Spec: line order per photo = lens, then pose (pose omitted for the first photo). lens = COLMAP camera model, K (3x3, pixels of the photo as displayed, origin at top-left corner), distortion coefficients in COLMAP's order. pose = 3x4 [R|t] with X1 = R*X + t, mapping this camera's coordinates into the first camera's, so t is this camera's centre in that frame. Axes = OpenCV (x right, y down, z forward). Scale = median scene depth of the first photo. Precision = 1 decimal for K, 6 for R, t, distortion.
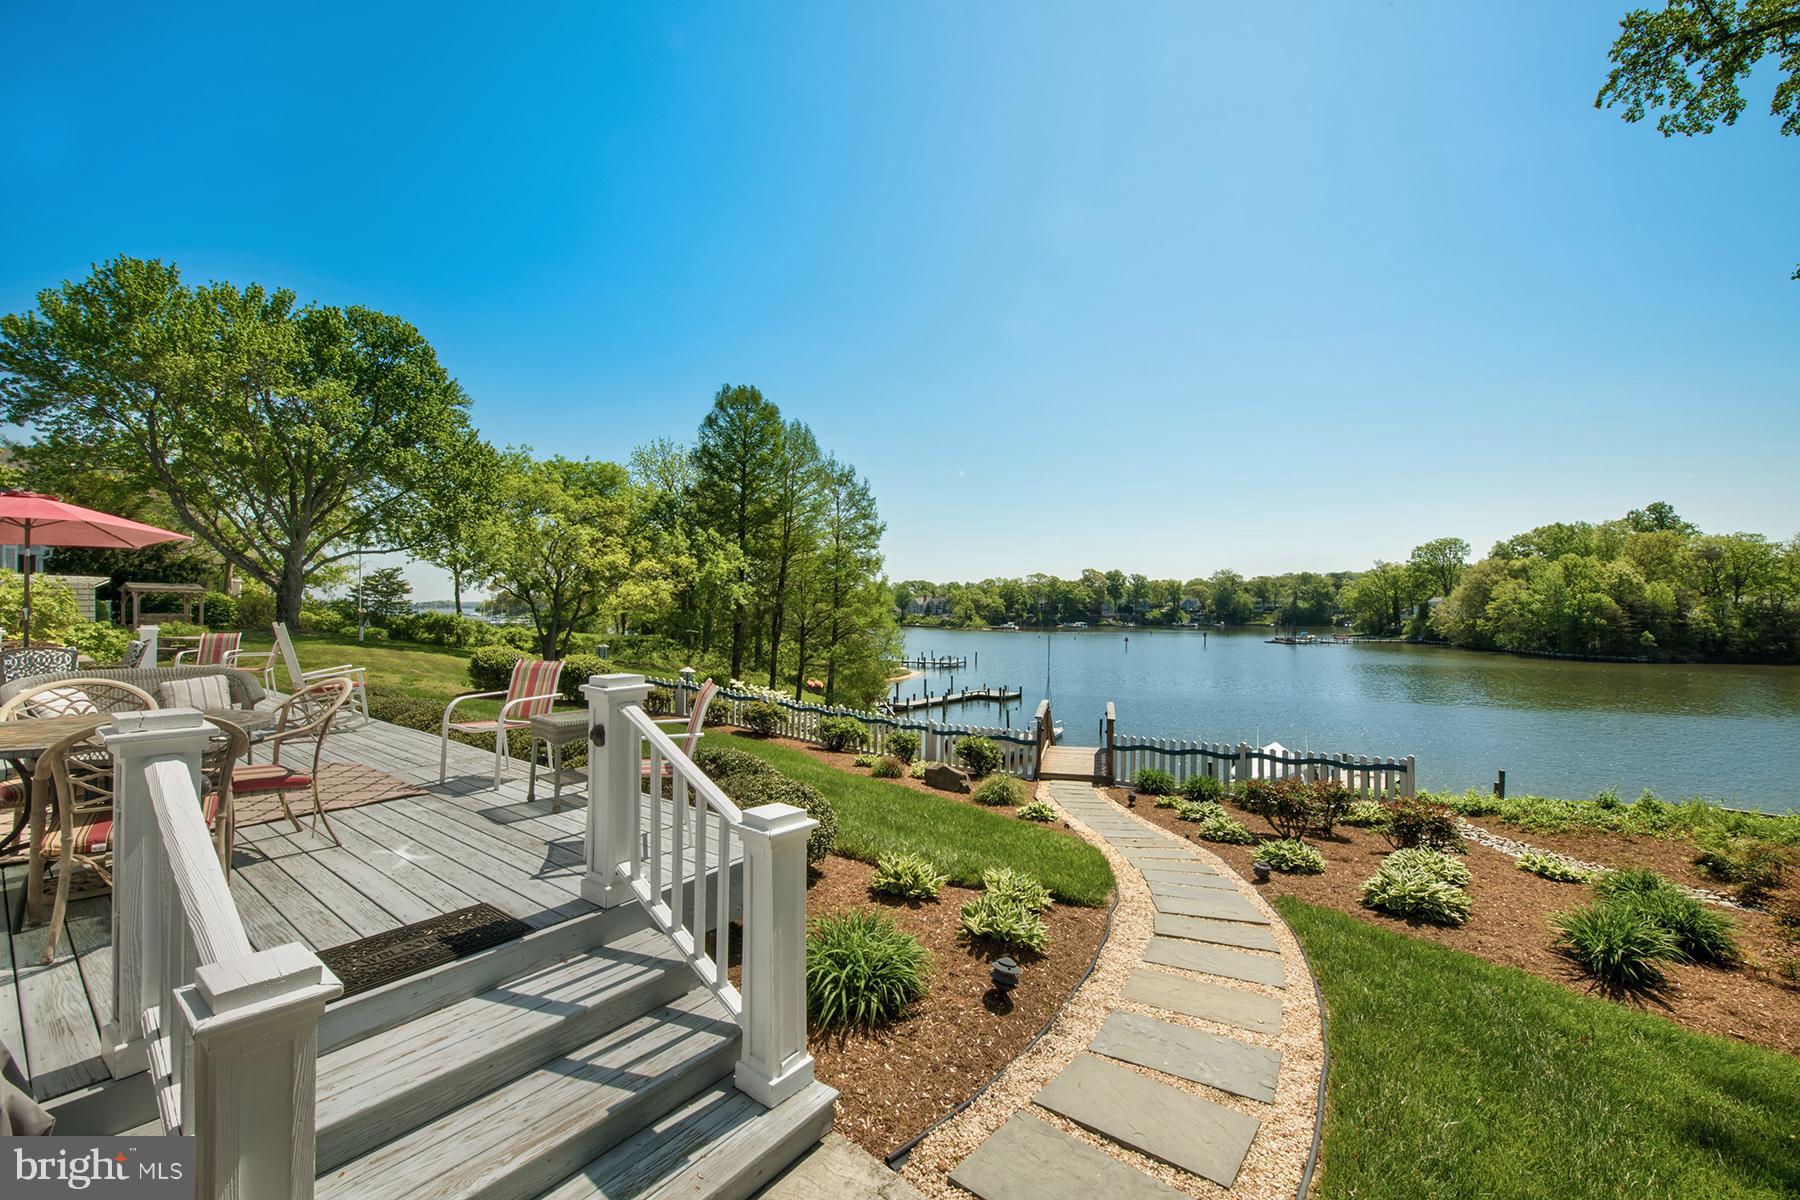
lens RADIAL K [[716.1, 0, 907.5], [0, 716.1, 593.4], [0, 0, 1]] dist [-0.015865, -0.001828]
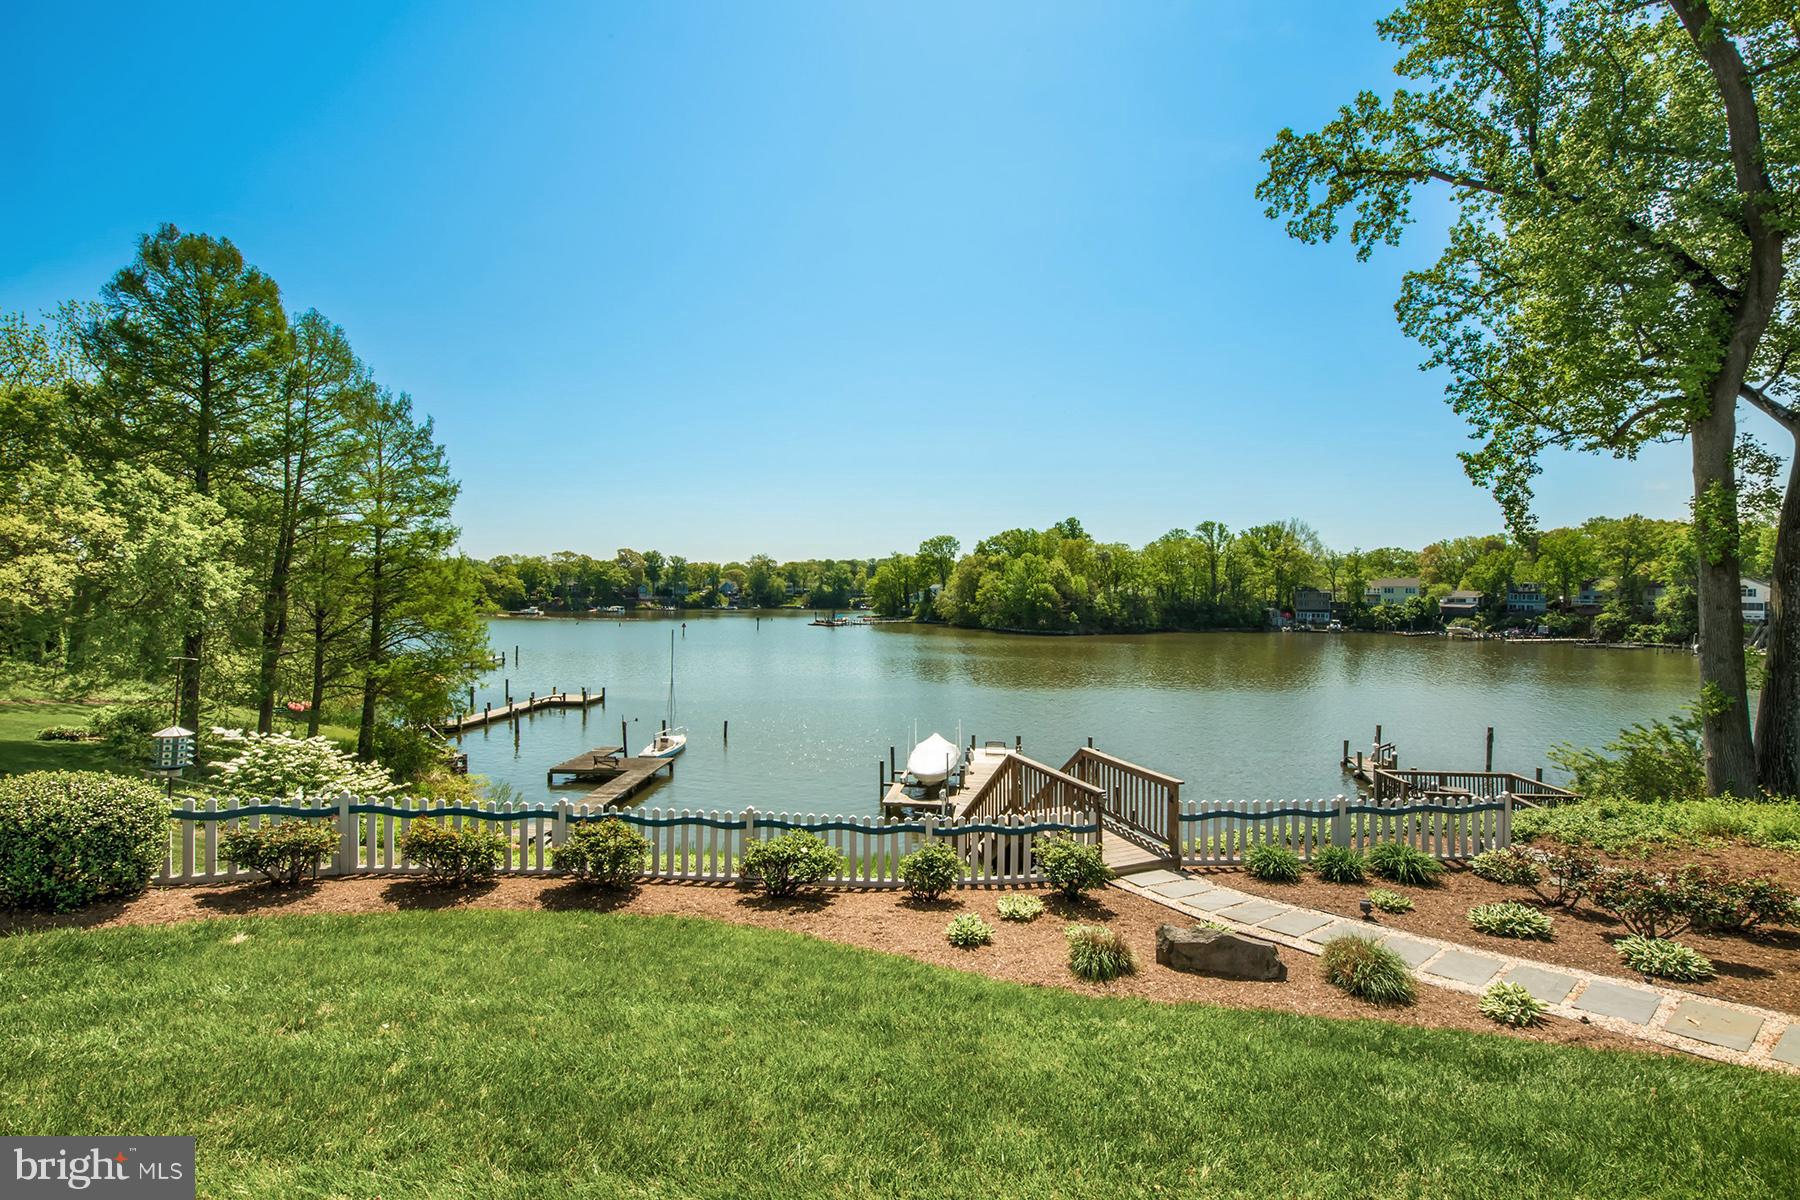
lens RADIAL K [[729.8, 0, 917.3], [0, 729.8, 596.9], [0, 0, 1]] dist [-0.013380, -0.001817]
pose [[0.802353, 0.001462, 0.596848, -0.104547], [-0.019096, 0.999548, 0.023223, -0.009169], [-0.596544, -0.030031, 0.802018, 0.140969]]
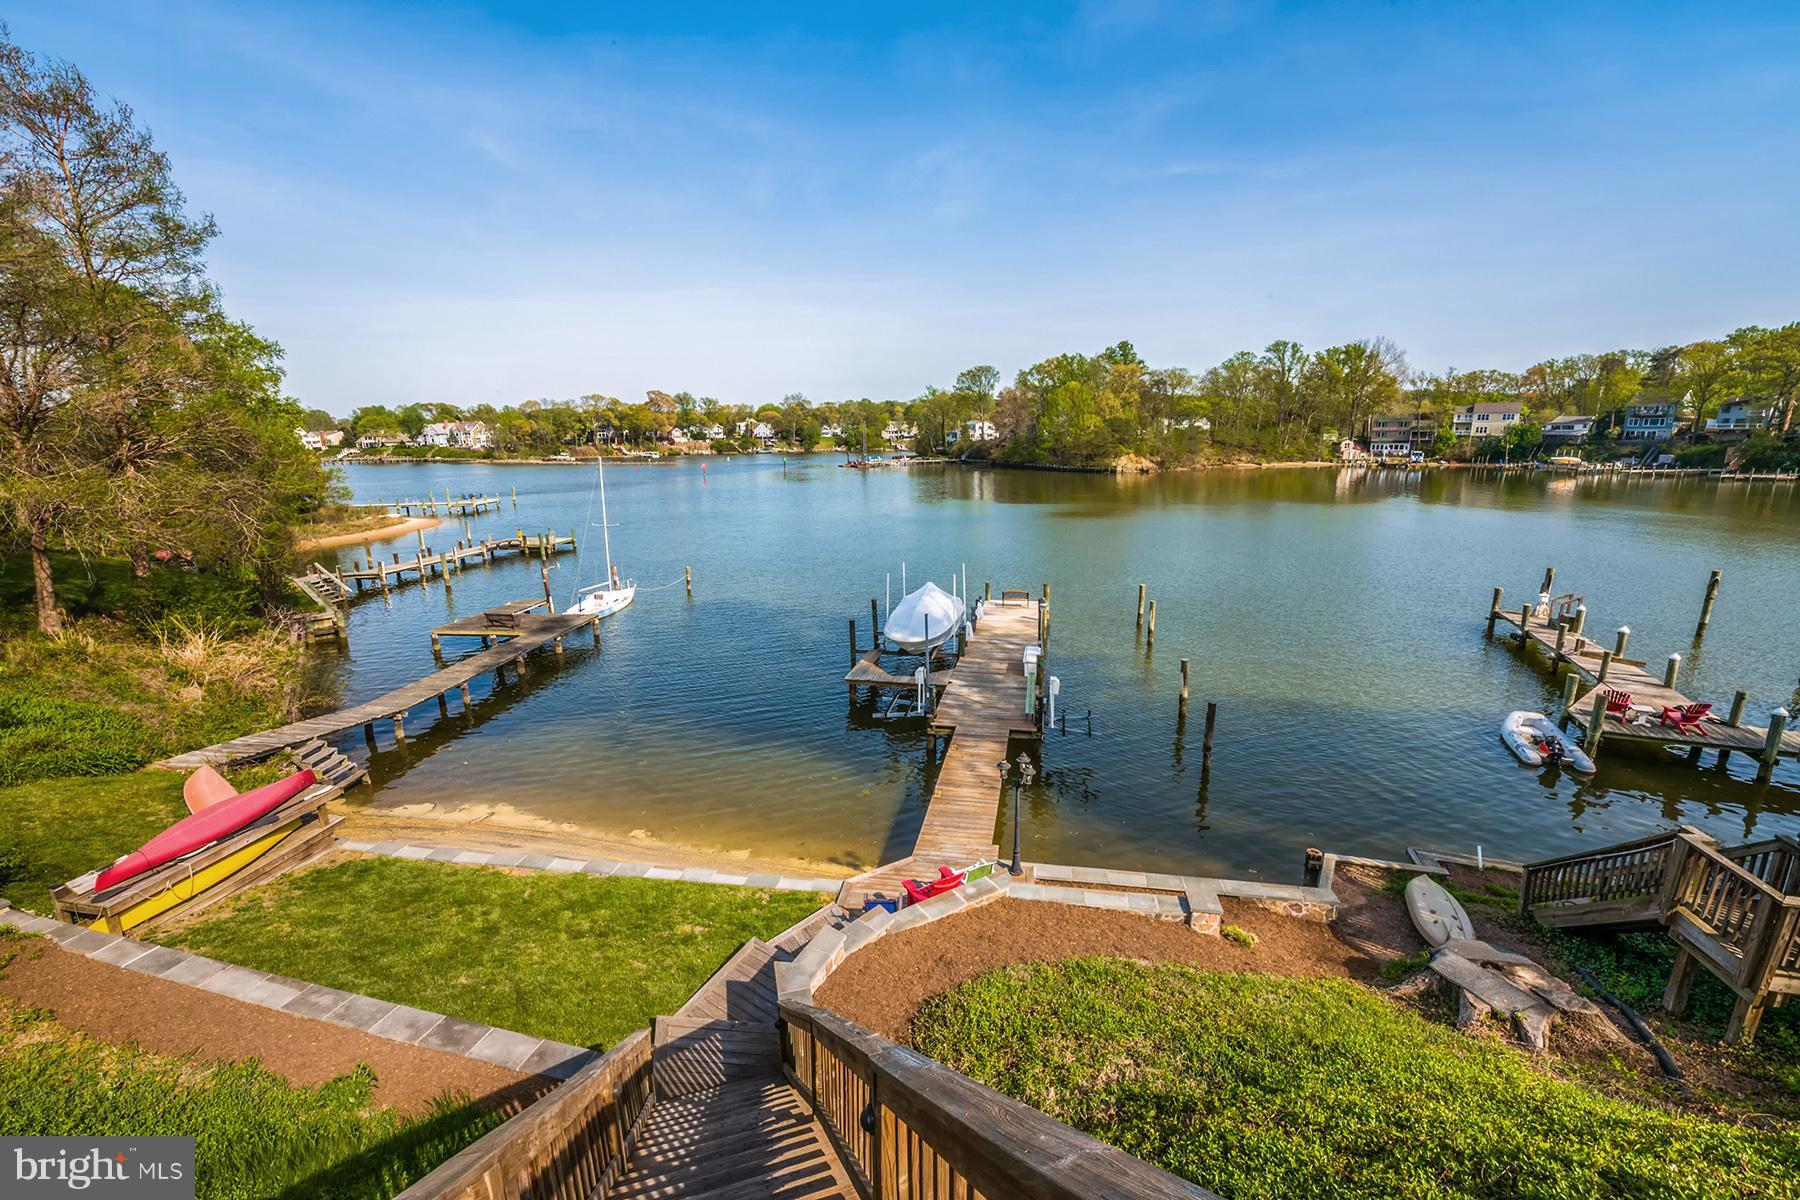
lens RADIAL K [[729.8, 0, 916.9], [0, 729.8, 597.3], [0, 0, 1]] dist [-0.013380, -0.001817]
pose [[0.834962, -0.127547, 0.535323, 0.082815], [-0.002169, 0.971999, 0.234974, 0.038126], [-0.550304, -0.197356, 0.811305, 0.310443]]
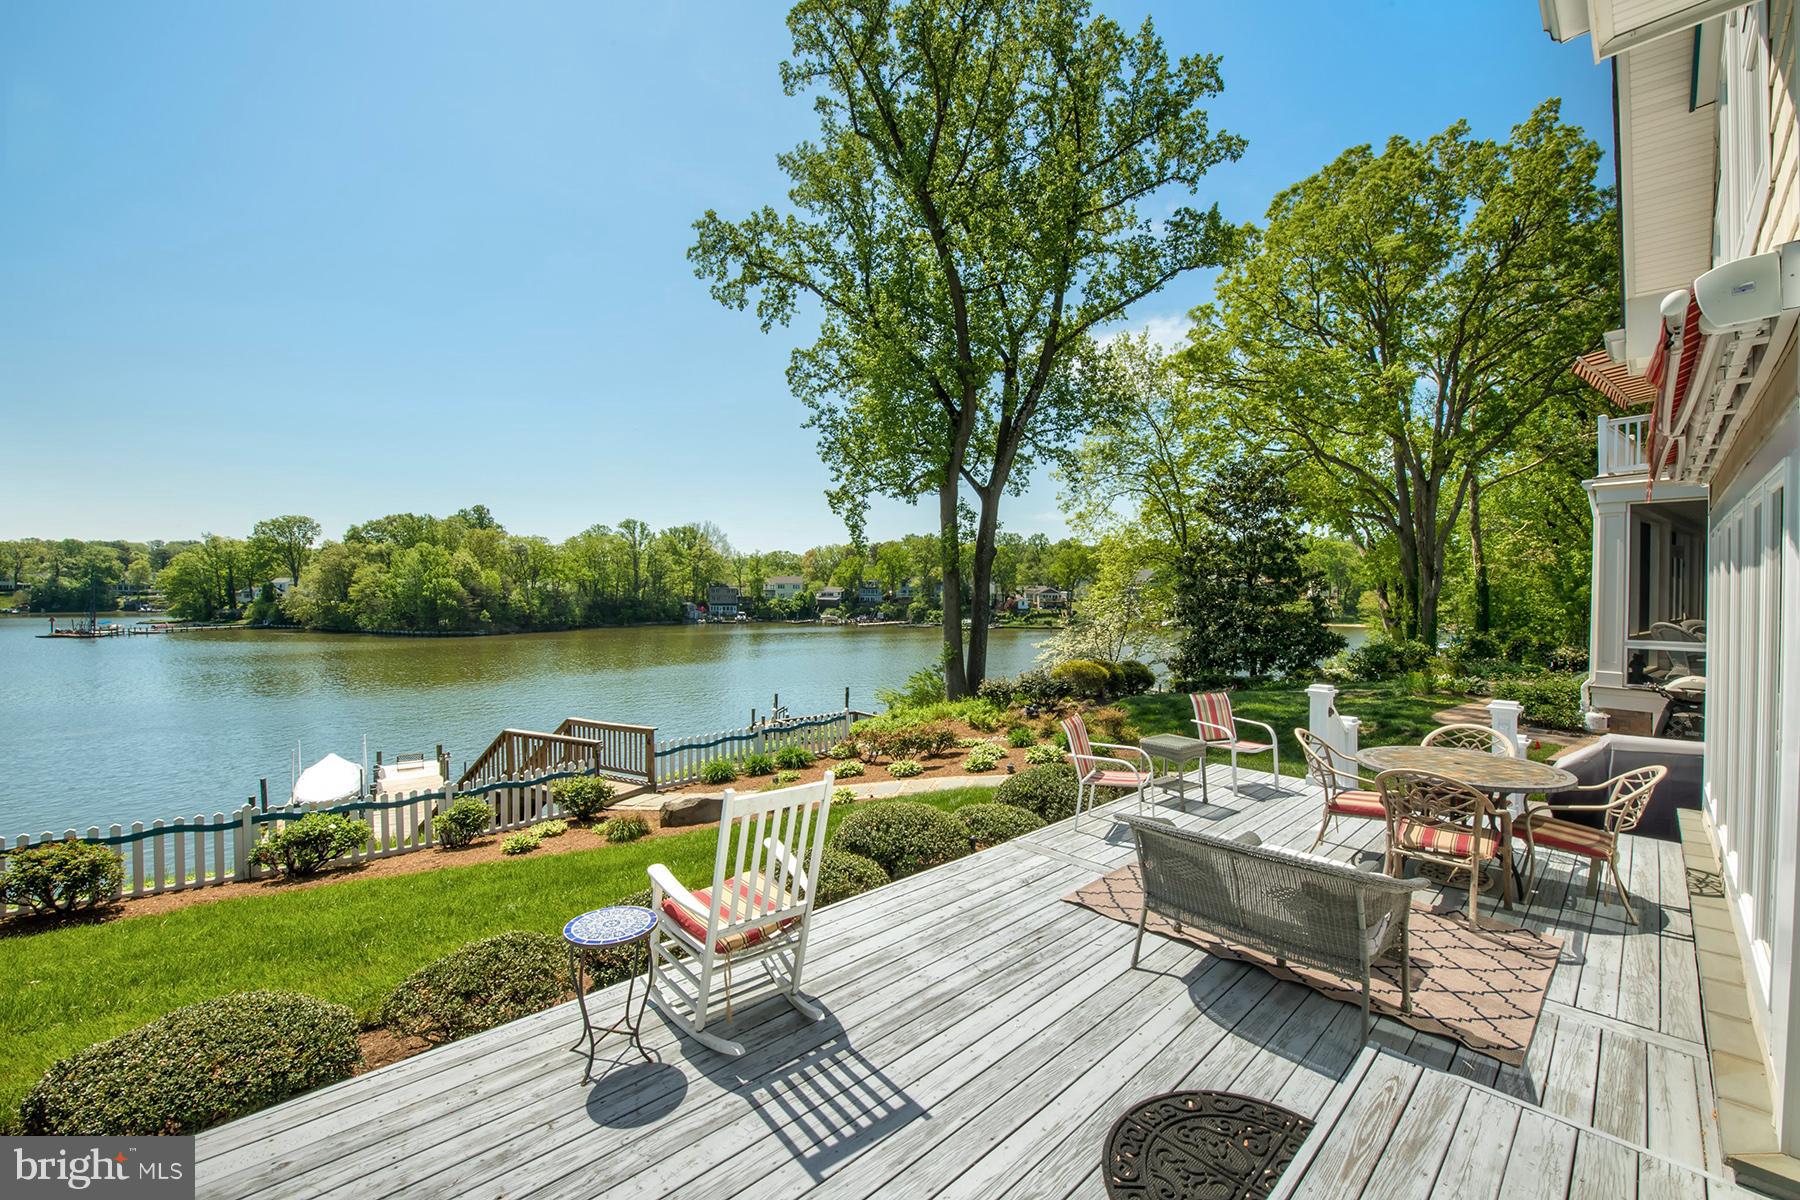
lens RADIAL K [[716.1, 0, 915.3], [0, 716.1, 595.4], [0, 0, 1]] dist [-0.015865, -0.001828]
pose [[0.168462, -0.005198, 0.985694, -0.175129], [-0.025307, 0.999634, 0.009597, -0.009933], [-0.985383, -0.026561, 0.168269, 0.116699]]
